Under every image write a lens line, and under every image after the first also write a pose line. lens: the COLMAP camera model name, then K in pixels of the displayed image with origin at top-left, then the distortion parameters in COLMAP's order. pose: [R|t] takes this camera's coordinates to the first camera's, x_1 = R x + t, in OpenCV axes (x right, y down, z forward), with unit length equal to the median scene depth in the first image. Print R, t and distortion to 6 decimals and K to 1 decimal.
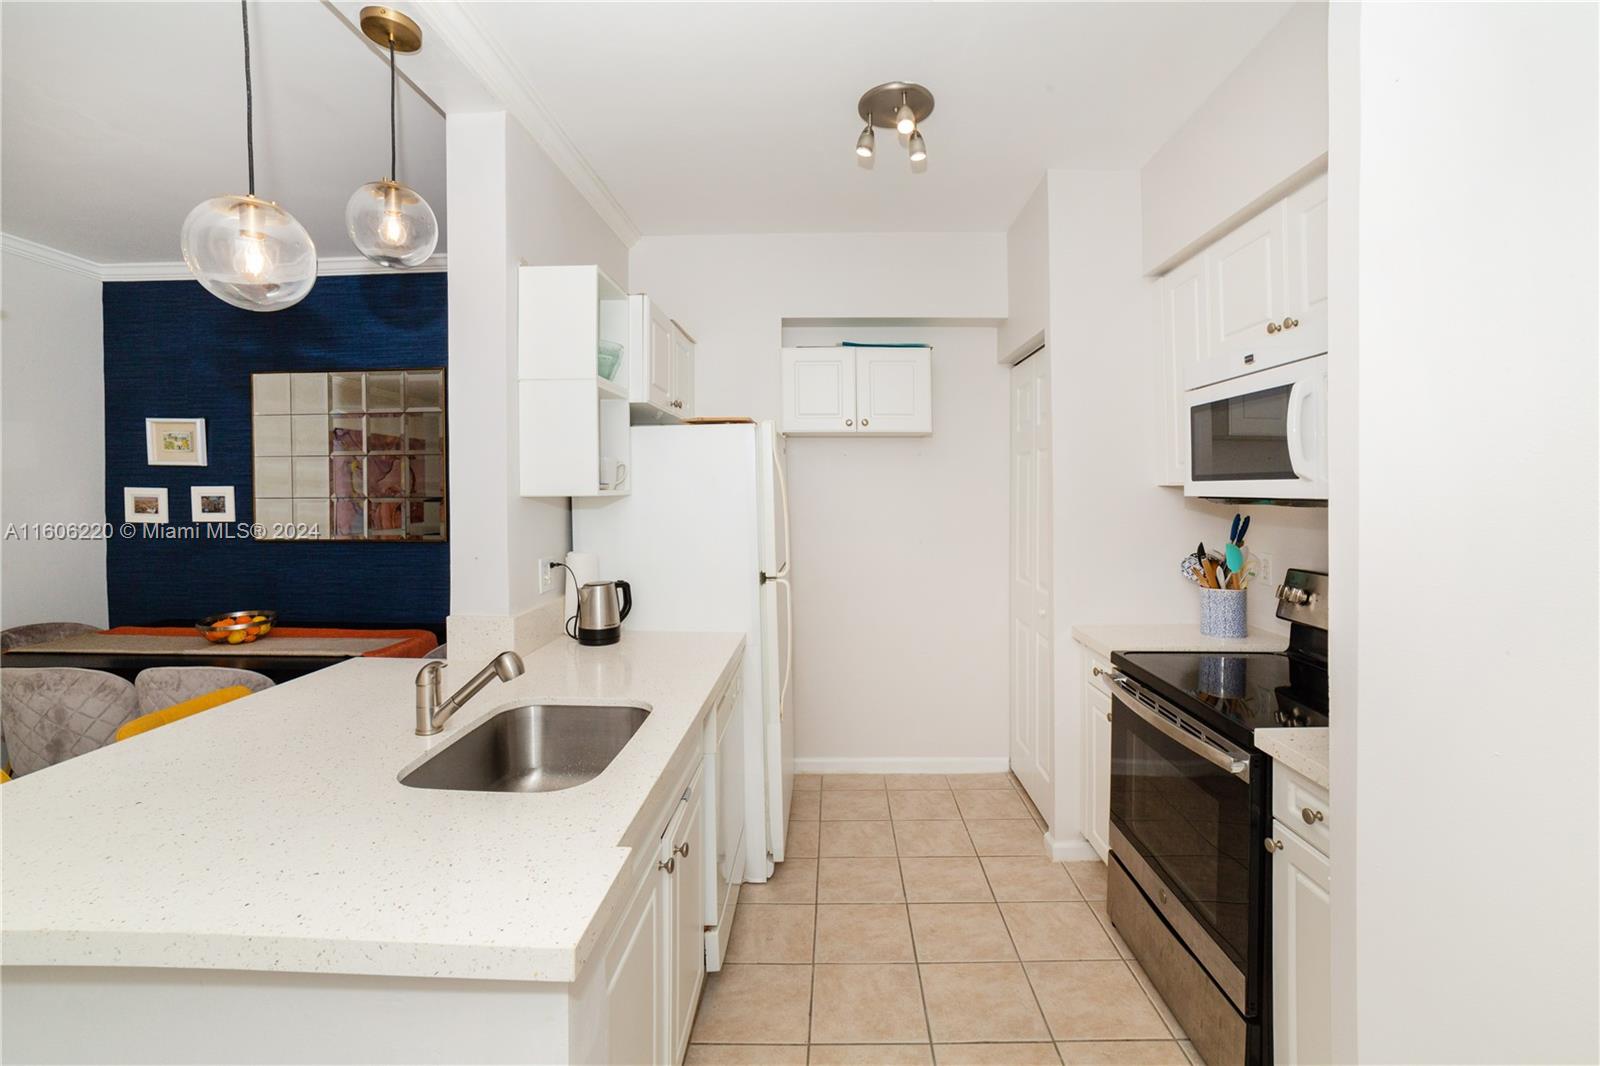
lens RADIAL K [[680.6, 0, 783.7], [0, 680.6, 495.4], [0, 0, 1]] dist [-0.047734, 0.000159]
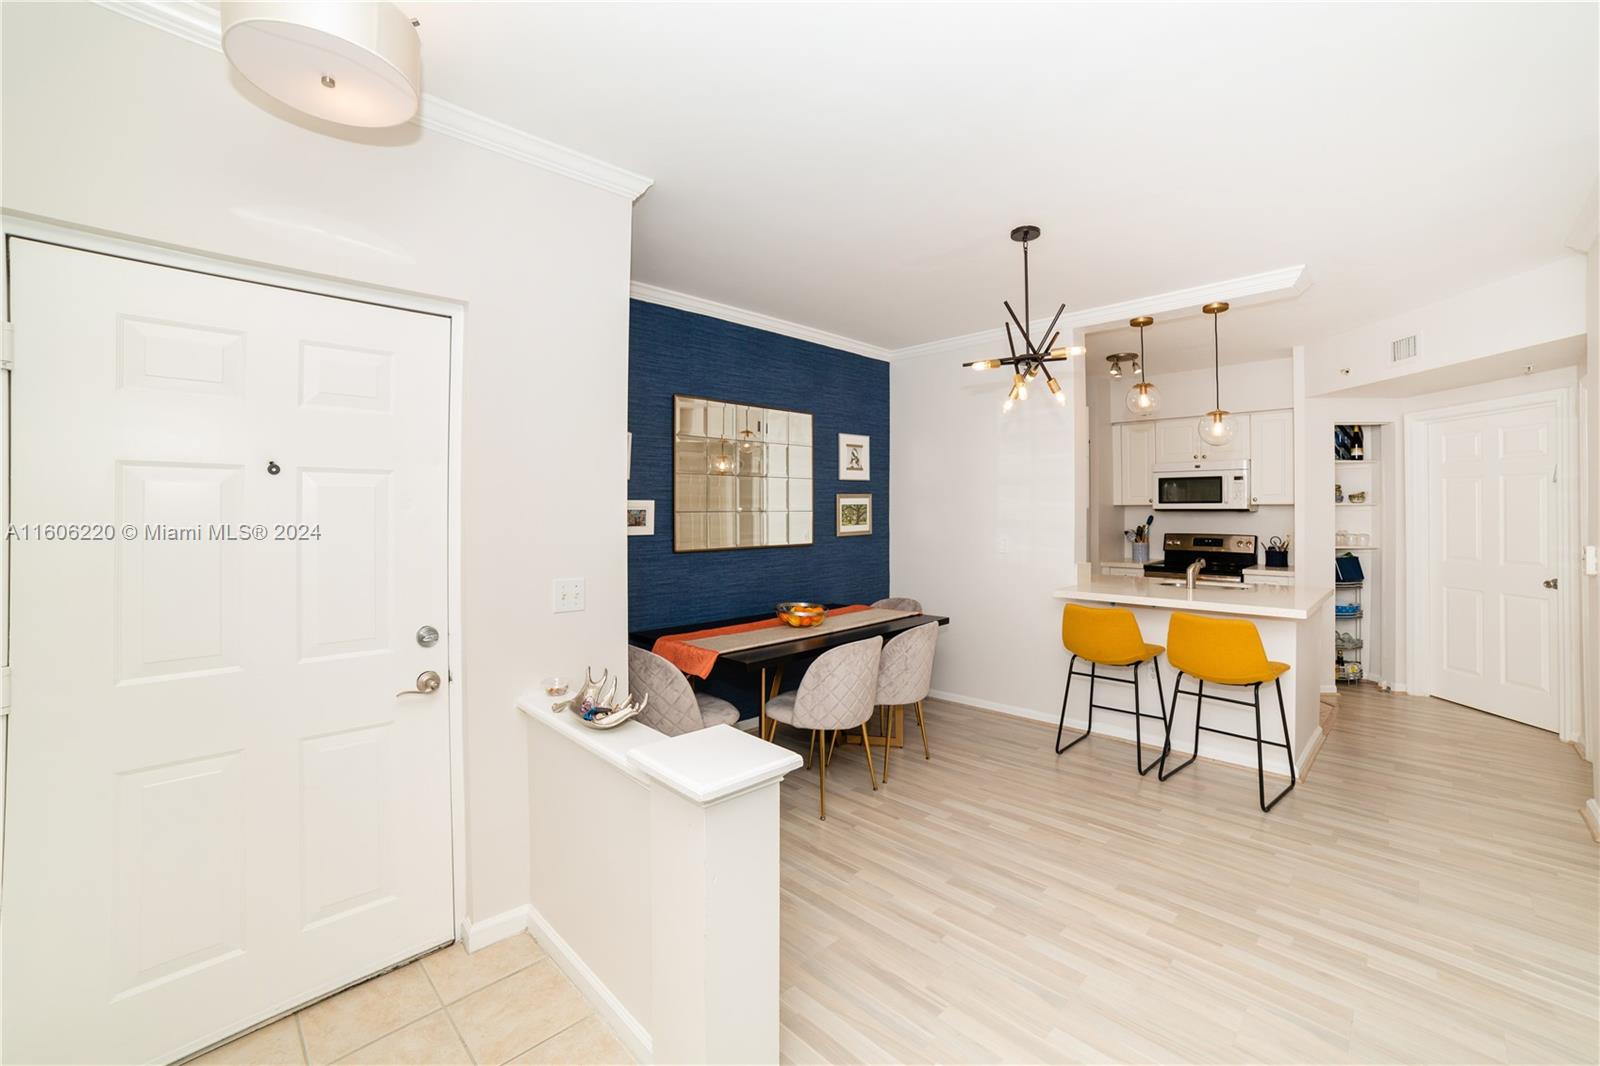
lens RADIAL K [[644.6, 0, 794.3], [0, 644.6, 512.4], [0, 0, 1]] dist [-0.015624, 0.013243]
pose [[0.691713, -0.000613, 0.722172, -2.113366], [0.009817, 0.999915, -0.008554, 0.020058], [-0.722106, 0.013006, 0.691661, 0.184322]]
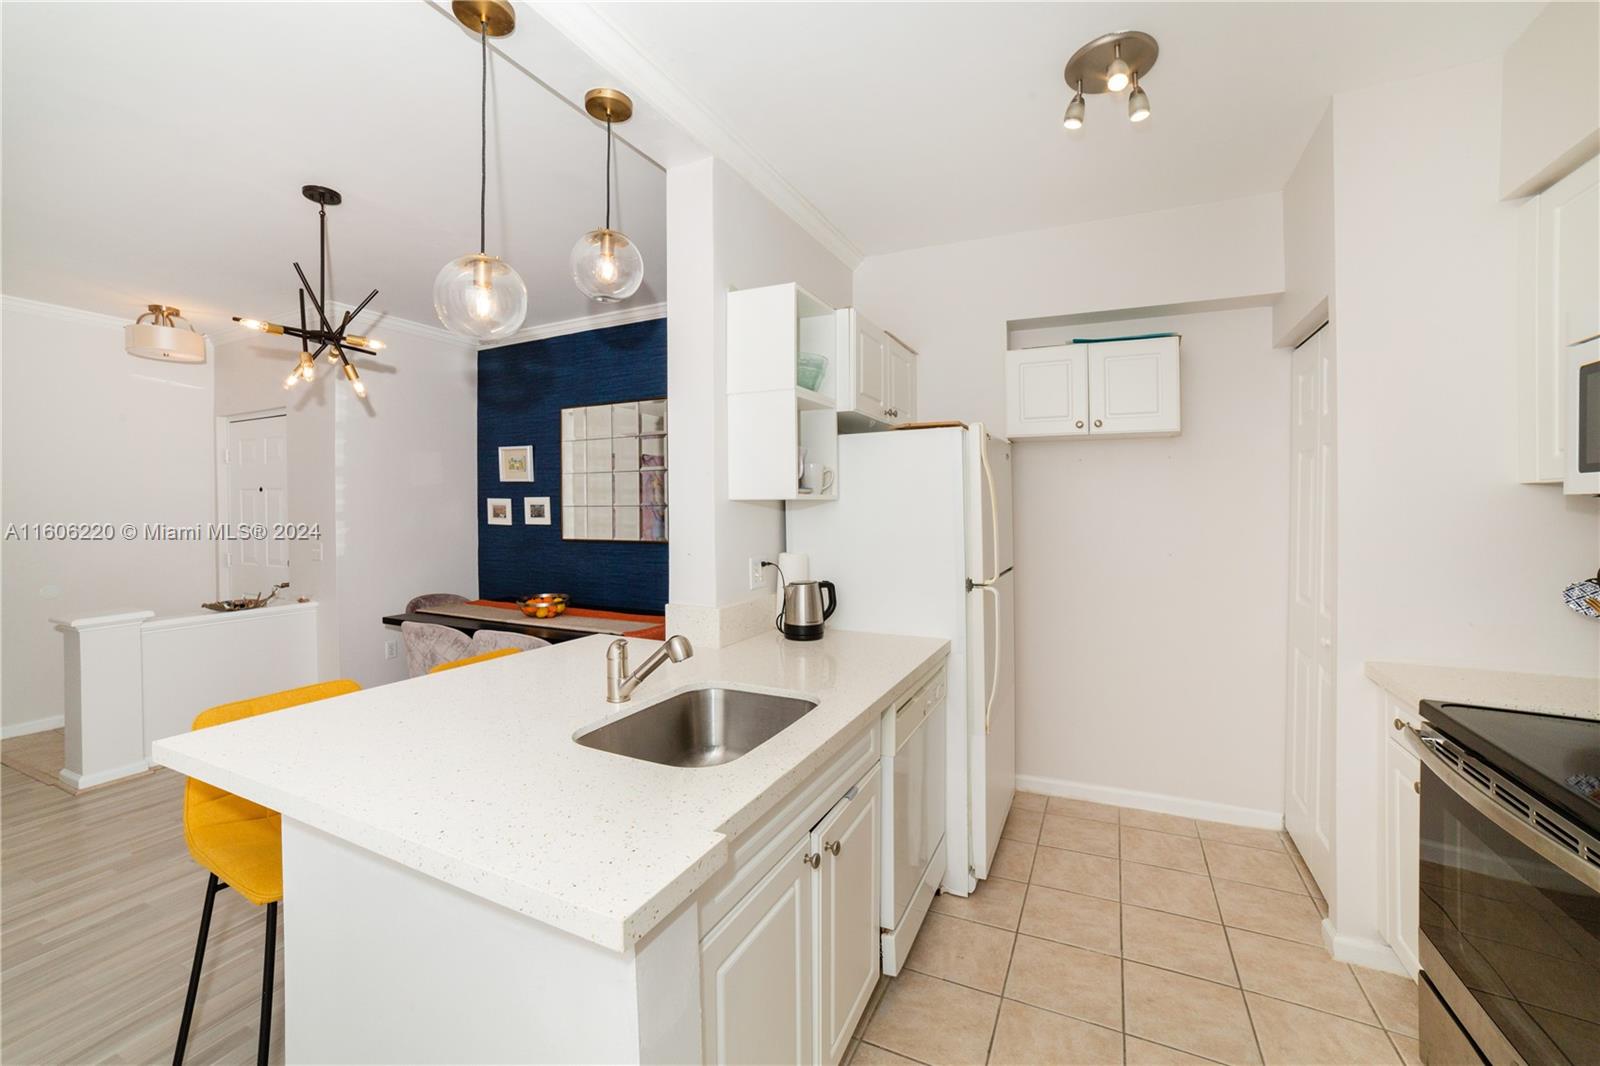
lens RADIAL K [[628.7, 0, 802.5], [0, 628.7, 513.8], [0, 0, 1]] dist [-0.050931, 0.011833]
pose [[0.917929, 0.002577, -0.396737, 0.110526], [-0.001752, 0.999995, 0.002441, 0.018178], [0.396742, -0.001546, 0.917929, 0.085012]]
